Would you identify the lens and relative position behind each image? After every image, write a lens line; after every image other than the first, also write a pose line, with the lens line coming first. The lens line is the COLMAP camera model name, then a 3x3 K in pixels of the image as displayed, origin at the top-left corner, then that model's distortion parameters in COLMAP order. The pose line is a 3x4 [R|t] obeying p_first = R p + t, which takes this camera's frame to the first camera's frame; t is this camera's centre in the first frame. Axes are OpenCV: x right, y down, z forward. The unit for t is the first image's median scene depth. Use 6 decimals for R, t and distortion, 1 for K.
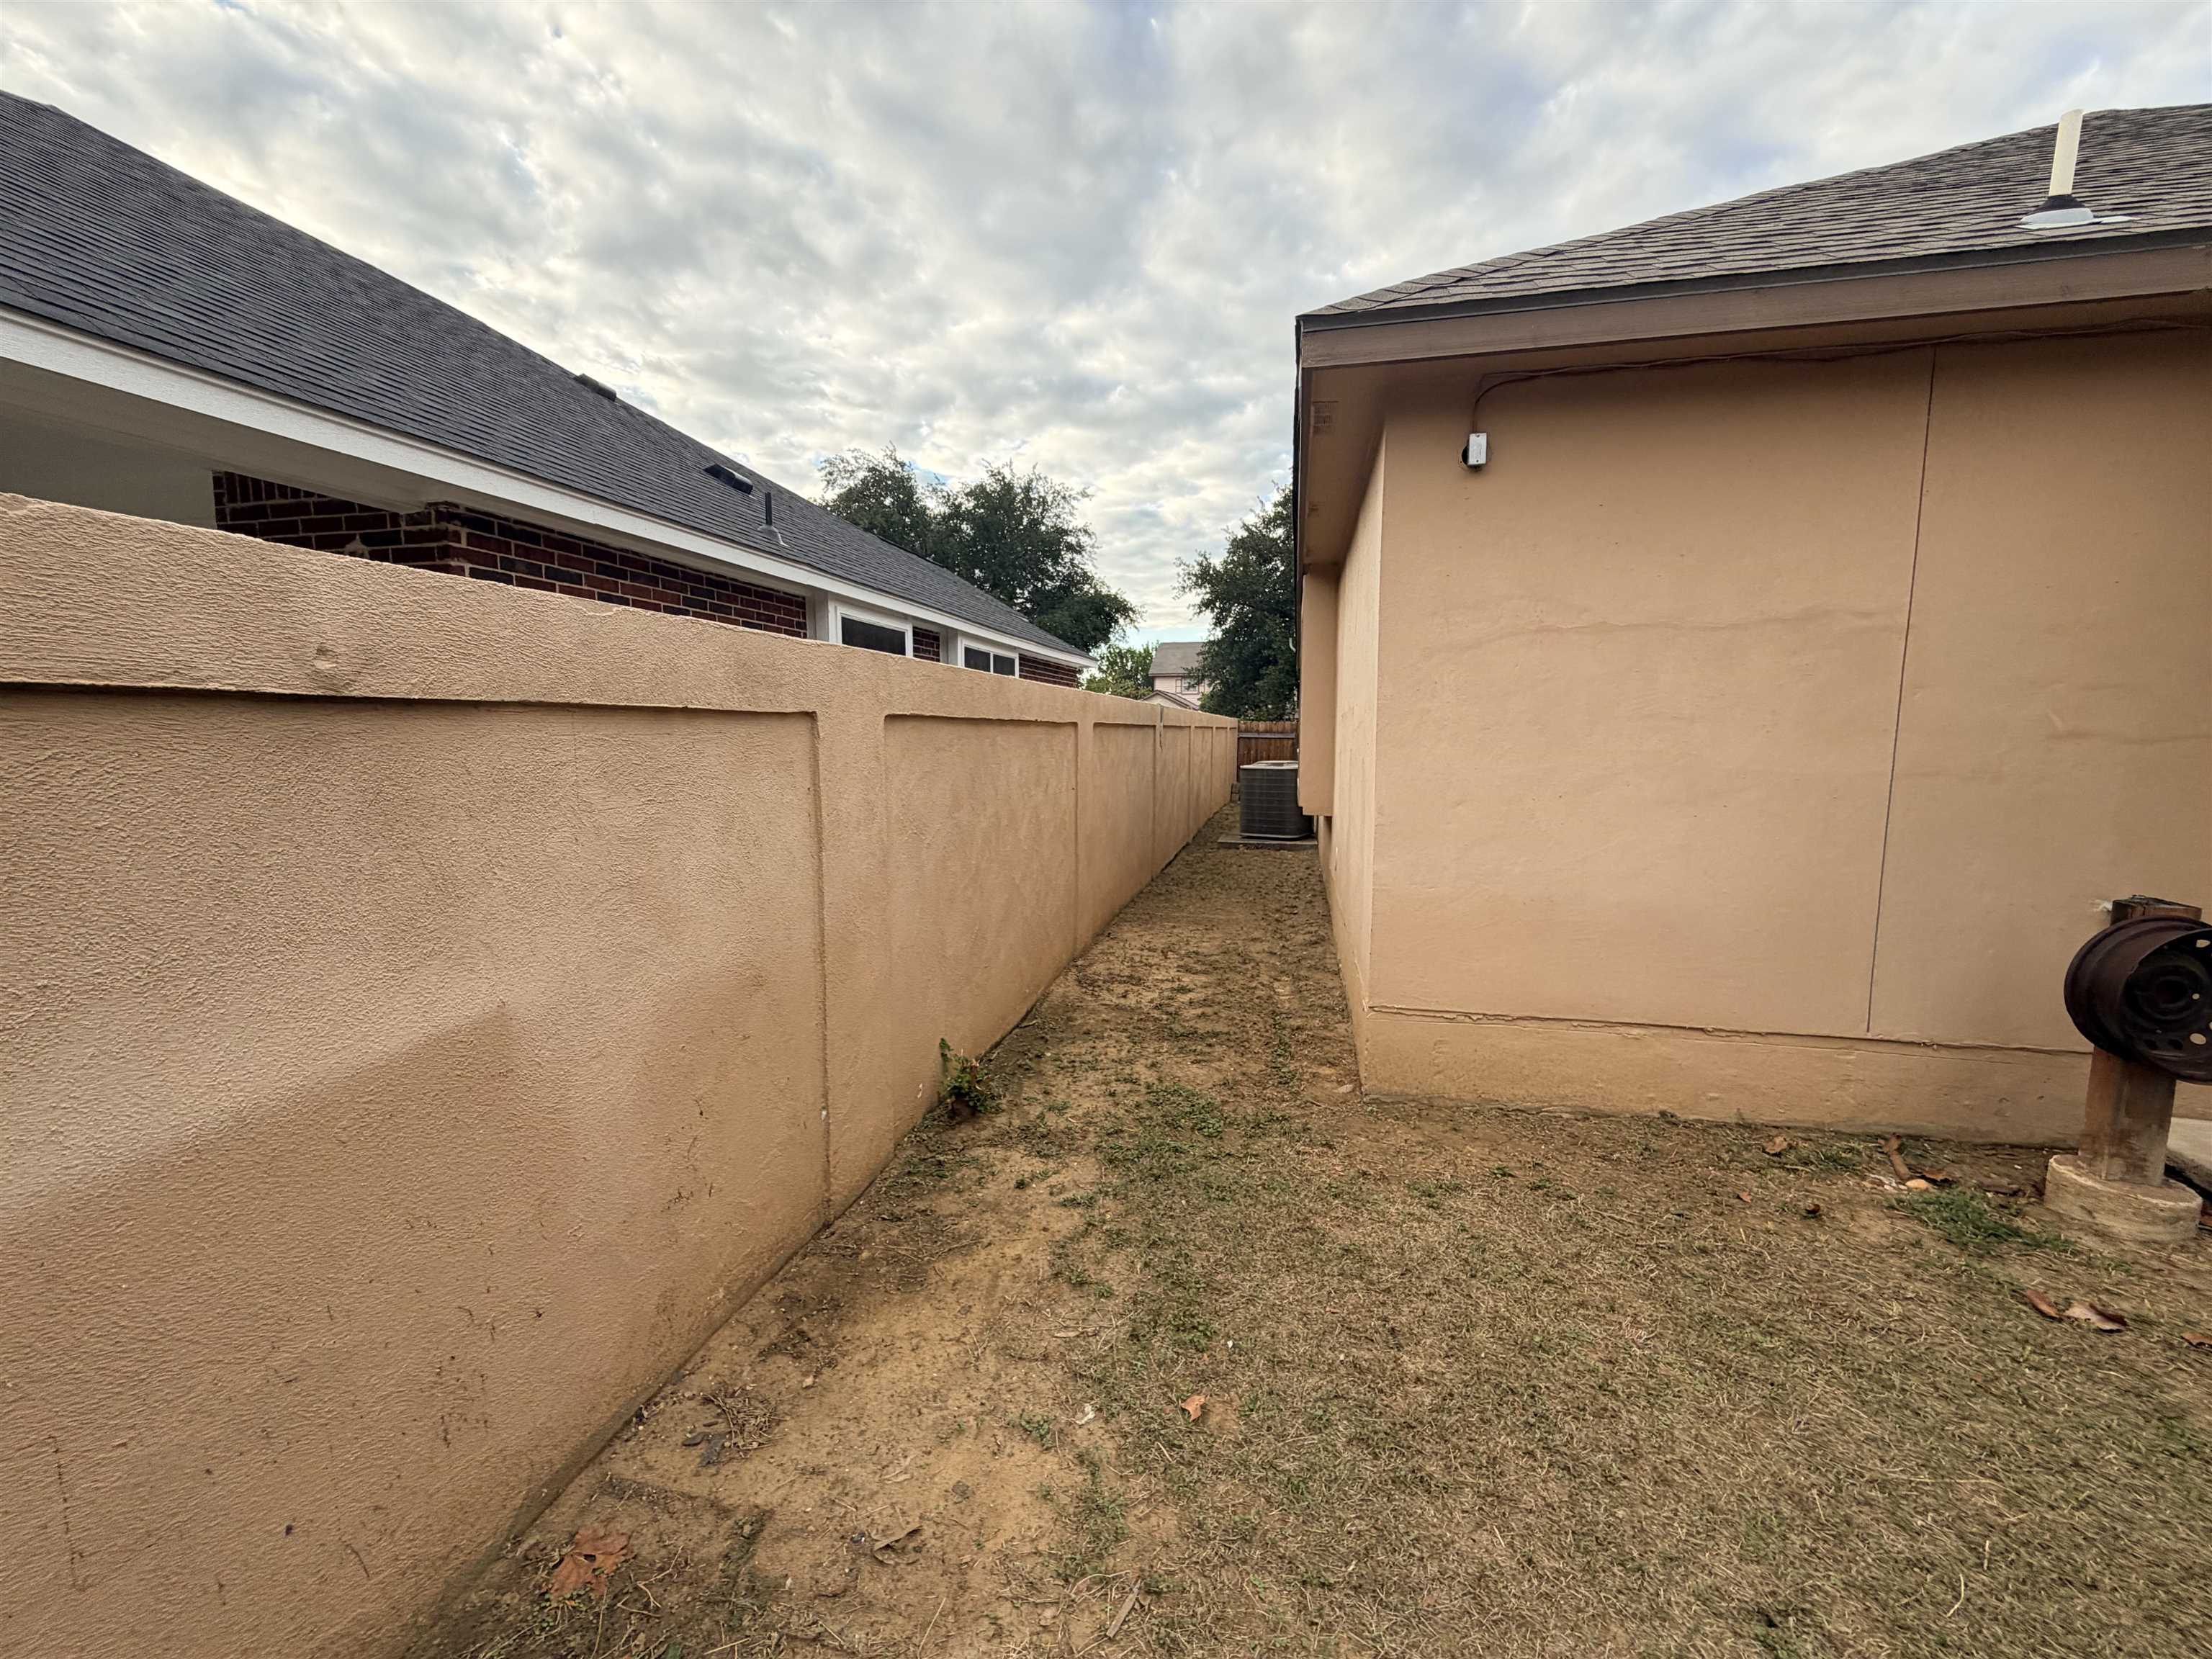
lens RADIAL K [[882.7, 0, 1099.8], [0, 882.7, 826.5], [0, 0, 1]] dist [0.000117, 0.000116]
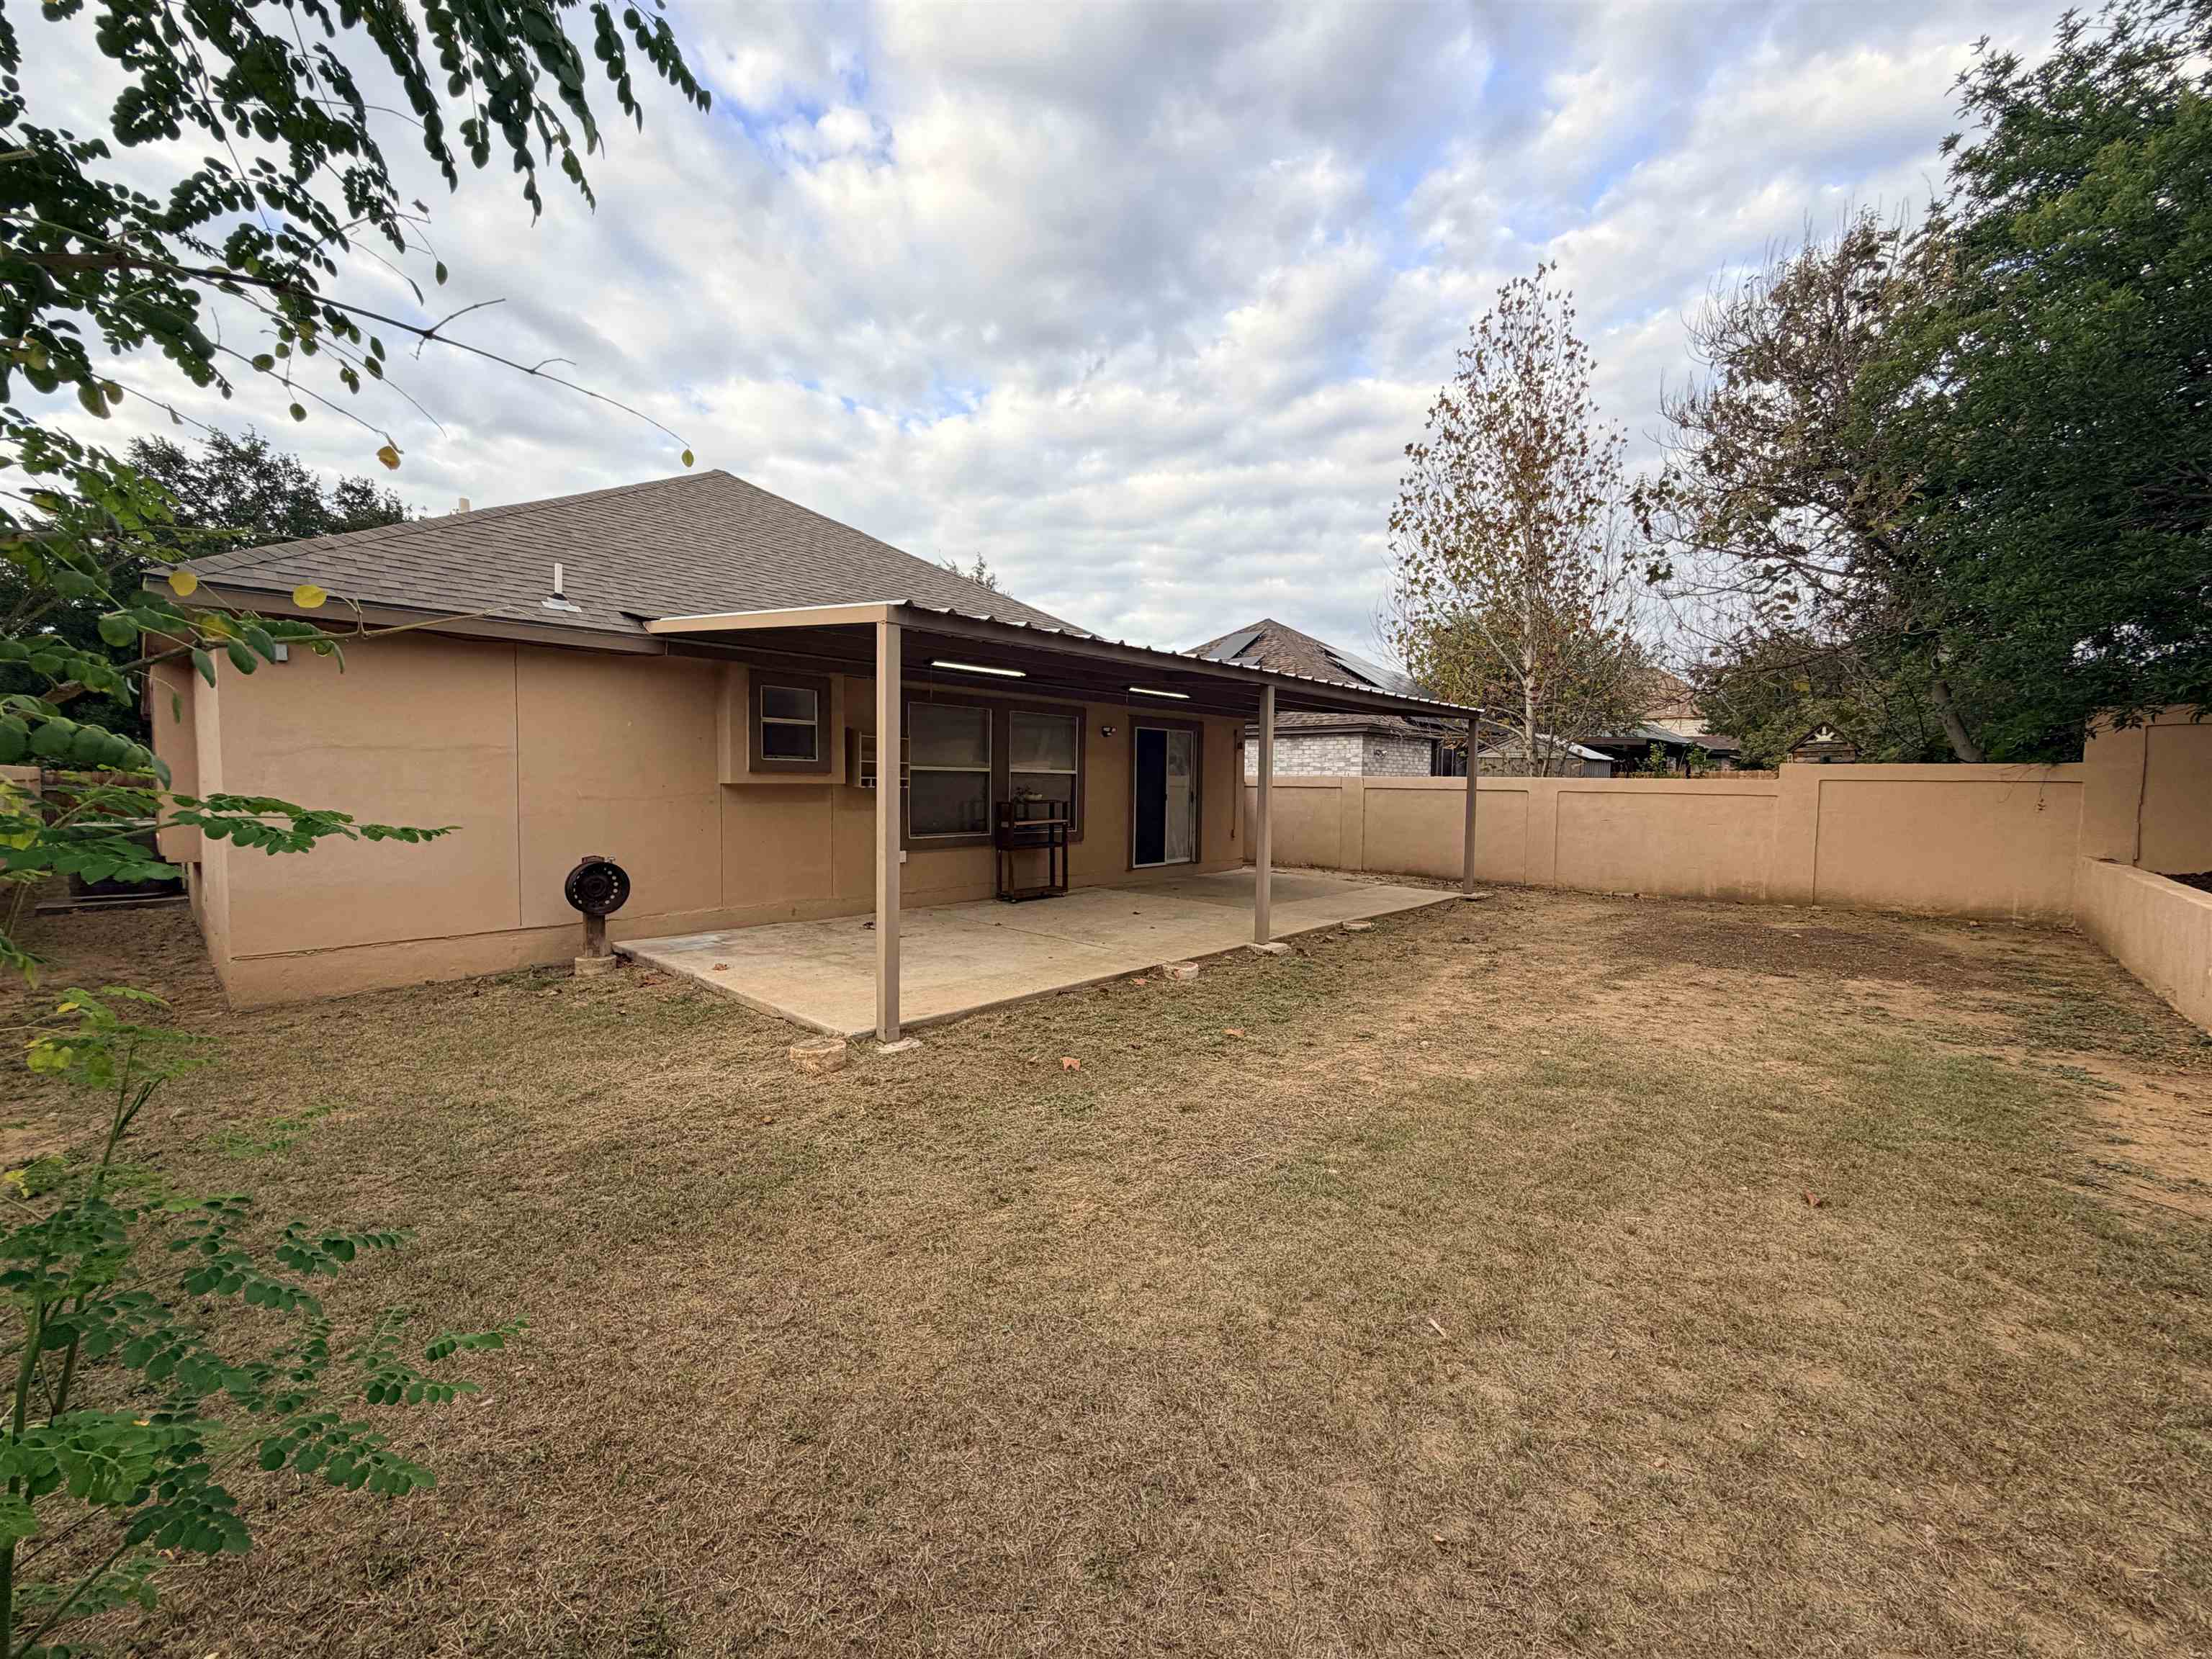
lens RADIAL K [[882.7, 0, 1099.8], [0, 882.7, 826.5], [0, 0, 1]] dist [0.000117, 0.000116]
pose [[0.503231, -0.036582, 0.863377, -0.322426], [0.084767, 0.996375, -0.007191, 0.107223], [-0.859984, 0.076805, 0.504507, -1.357743]]
